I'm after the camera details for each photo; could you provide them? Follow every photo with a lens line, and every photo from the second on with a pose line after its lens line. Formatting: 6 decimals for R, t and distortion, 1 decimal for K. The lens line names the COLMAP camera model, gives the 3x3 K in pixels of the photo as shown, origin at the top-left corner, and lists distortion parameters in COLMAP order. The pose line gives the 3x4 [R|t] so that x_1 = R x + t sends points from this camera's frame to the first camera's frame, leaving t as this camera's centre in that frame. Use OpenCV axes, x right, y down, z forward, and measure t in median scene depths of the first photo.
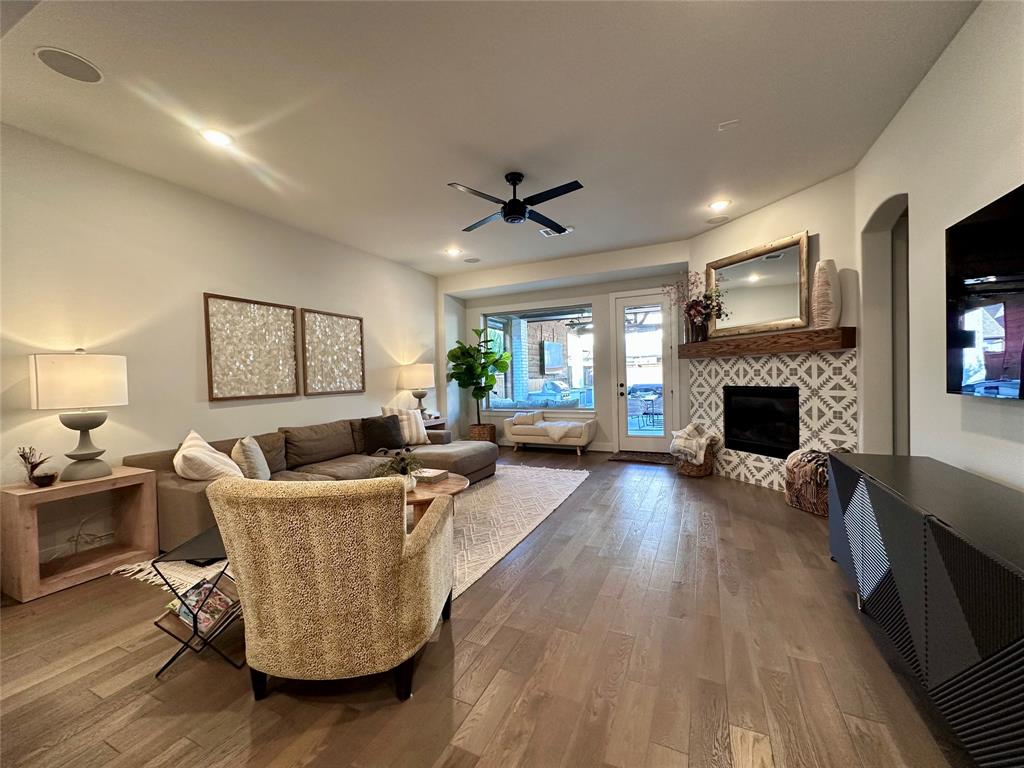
lens RADIAL K [[407.7, 0, 511.8], [0, 407.7, 386.2], [0, 0, 1]] dist [-0.001142, -0.000197]
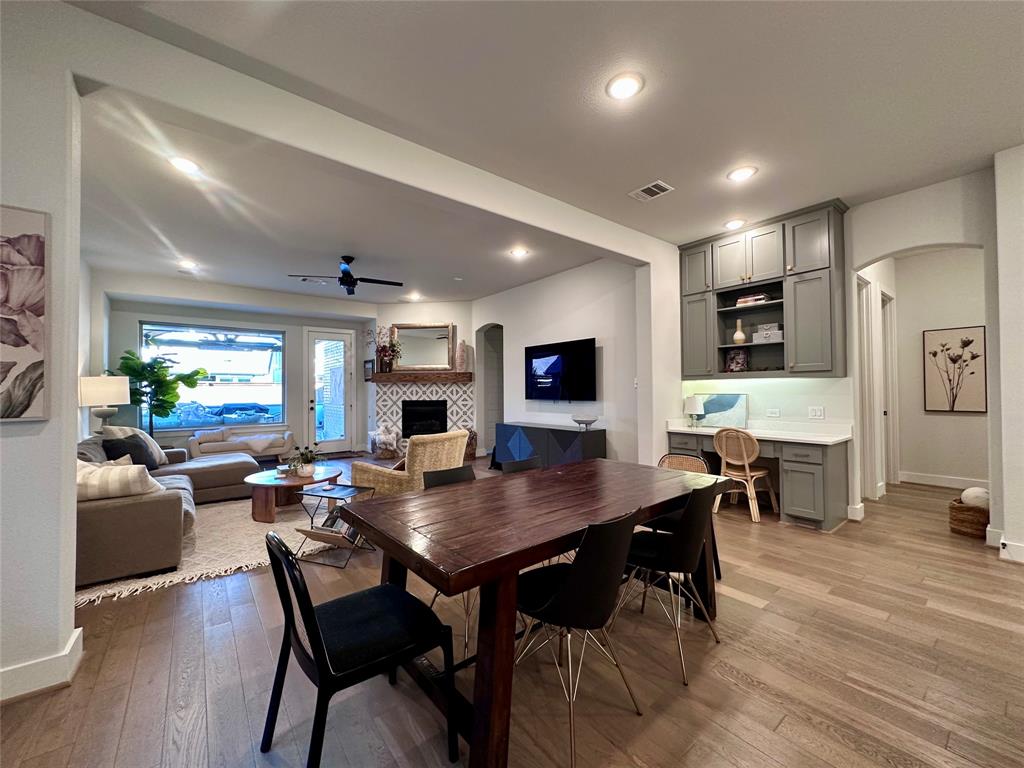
lens RADIAL K [[407.7, 0, 512.8], [0, 407.7, 384.5], [0, 0, 1]] dist [-0.001142, -0.000197]
pose [[0.454281, 0.033762, 0.890219, -0.875768], [0.017712, 0.998742, -0.046916, 0.024086], [-0.890683, 0.037080, 0.453111, -0.165788]]
